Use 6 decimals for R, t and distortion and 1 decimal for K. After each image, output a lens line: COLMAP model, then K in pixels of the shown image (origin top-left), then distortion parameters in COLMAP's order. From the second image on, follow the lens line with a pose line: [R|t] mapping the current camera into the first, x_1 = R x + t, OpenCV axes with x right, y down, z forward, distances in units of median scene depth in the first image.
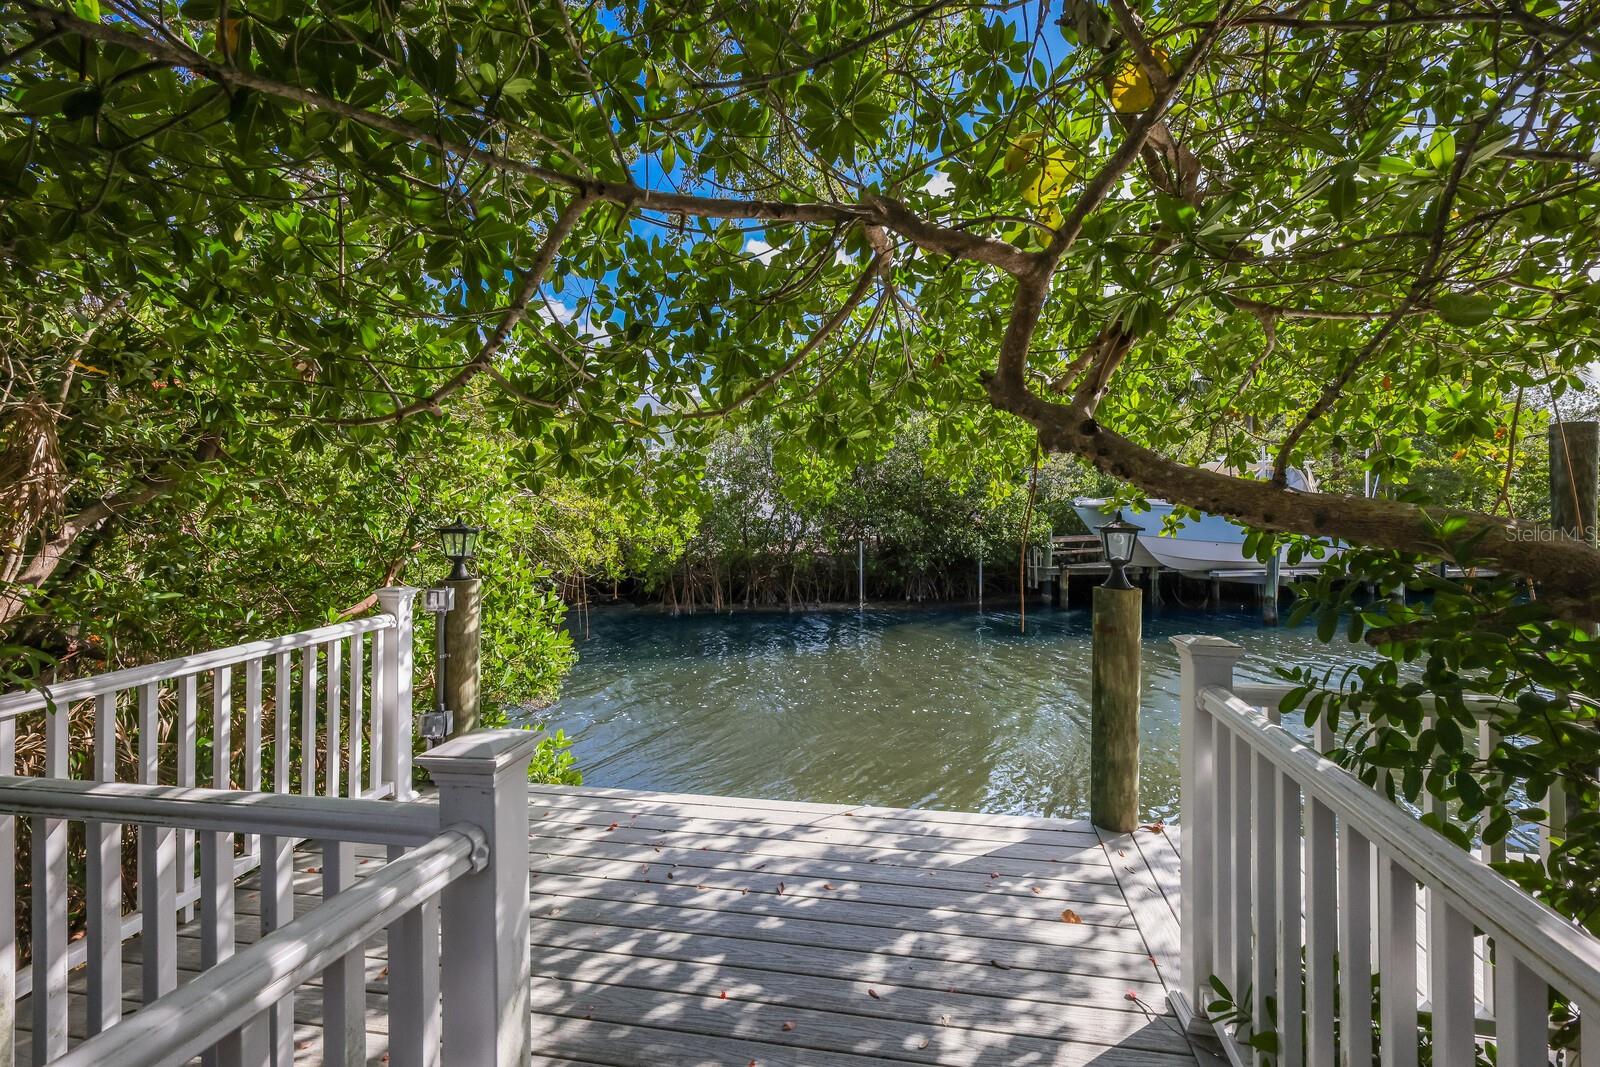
lens RADIAL K [[695.1, 0, 808.5], [0, 695.1, 531.8], [0, 0, 1]] dist [0.001983, -0.000137]
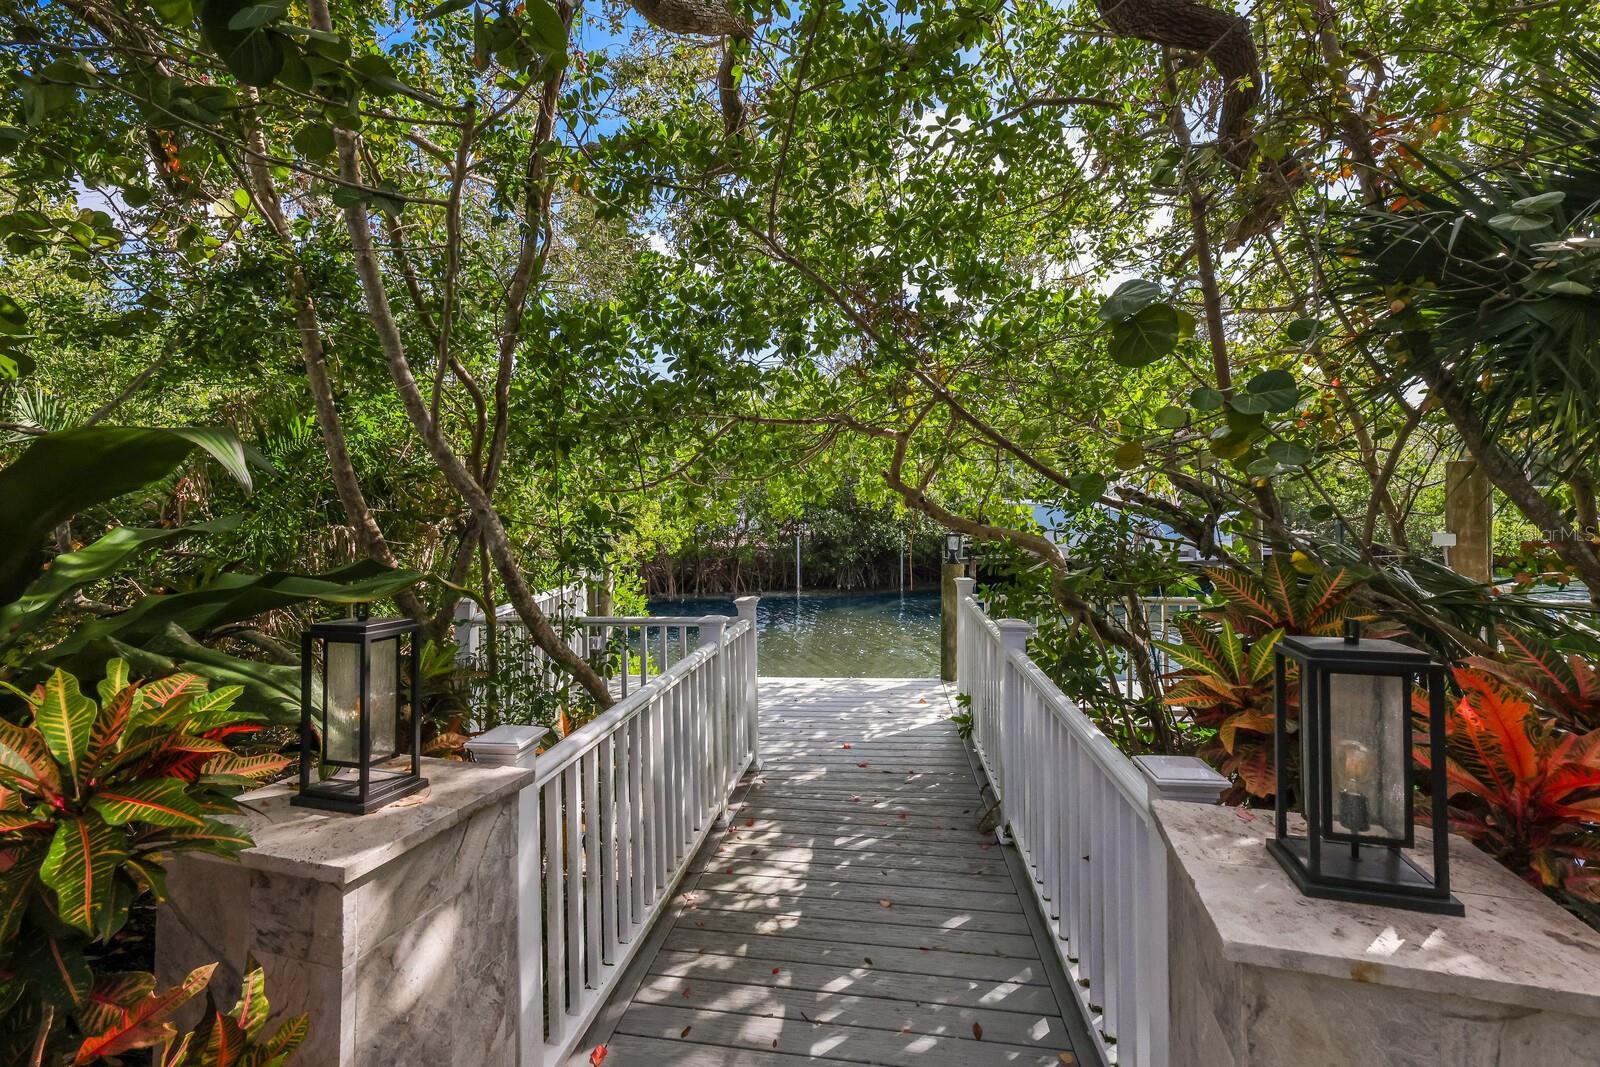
lens RADIAL K [[695.1, 0, 808.5], [0, 695.1, 531.8], [0, 0, 1]] dist [0.001983, -0.000137]
pose [[0.994575, -0.008367, 0.103688, -0.024344], [0.007489, 0.999933, 0.008849, -0.004090], [-0.103755, -0.008024, 0.994571, -0.126098]]
